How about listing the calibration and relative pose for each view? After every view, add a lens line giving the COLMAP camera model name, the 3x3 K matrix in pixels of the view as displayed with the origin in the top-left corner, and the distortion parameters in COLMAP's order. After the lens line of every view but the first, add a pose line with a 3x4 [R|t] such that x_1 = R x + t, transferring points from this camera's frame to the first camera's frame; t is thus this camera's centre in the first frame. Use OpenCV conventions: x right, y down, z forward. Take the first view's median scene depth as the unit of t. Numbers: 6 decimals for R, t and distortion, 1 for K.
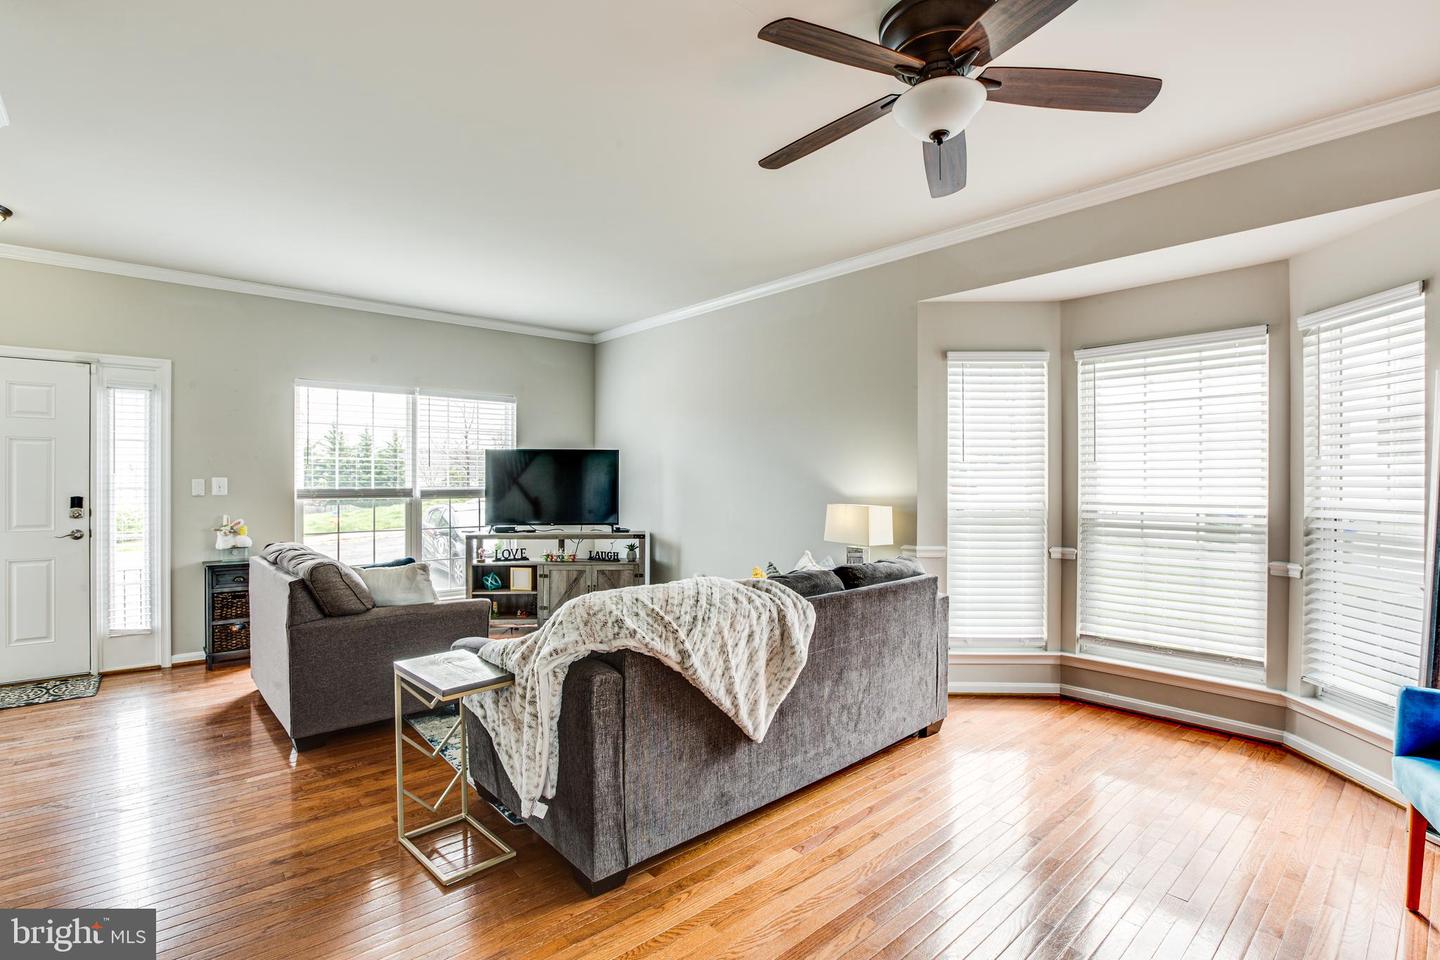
lens RADIAL K [[668.2, 0, 719.2], [0, 668.2, 473.9], [0, 0, 1]] dist [-0.028753, 0.000063]
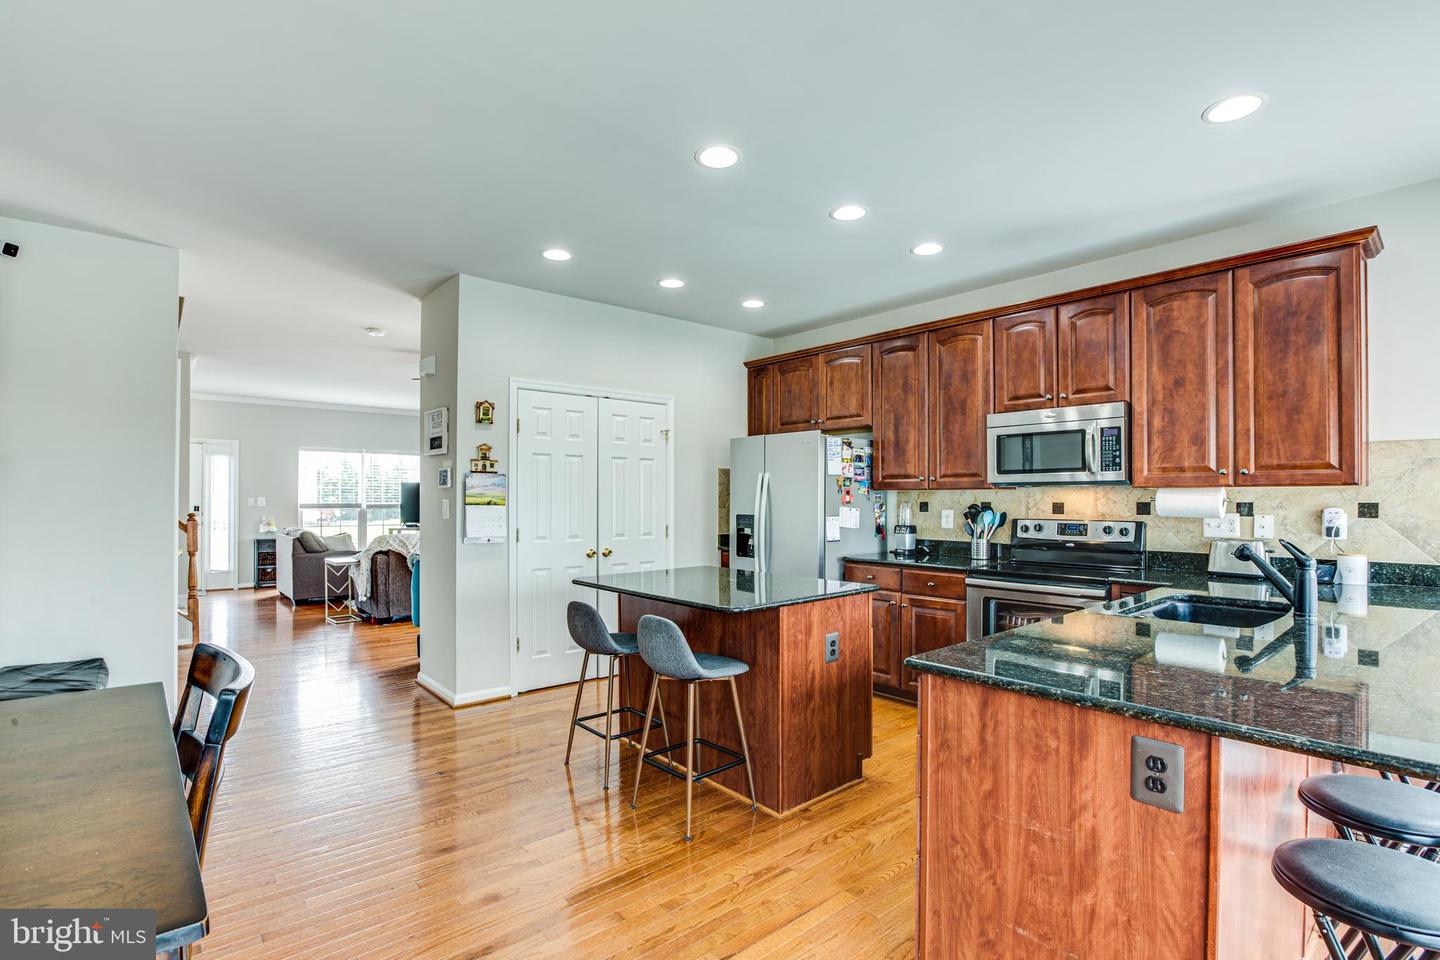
lens RADIAL K [[668.2, 0, 703.7], [0, 668.2, 491.3], [0, 0, 1]] dist [-0.028753, 0.000063]
pose [[0.999298, 0.000382, -0.037459, 0.735851], [-0.000558, 0.999989, -0.004687, -0.004672], [0.037457, 0.004704, 0.999287, -1.065191]]
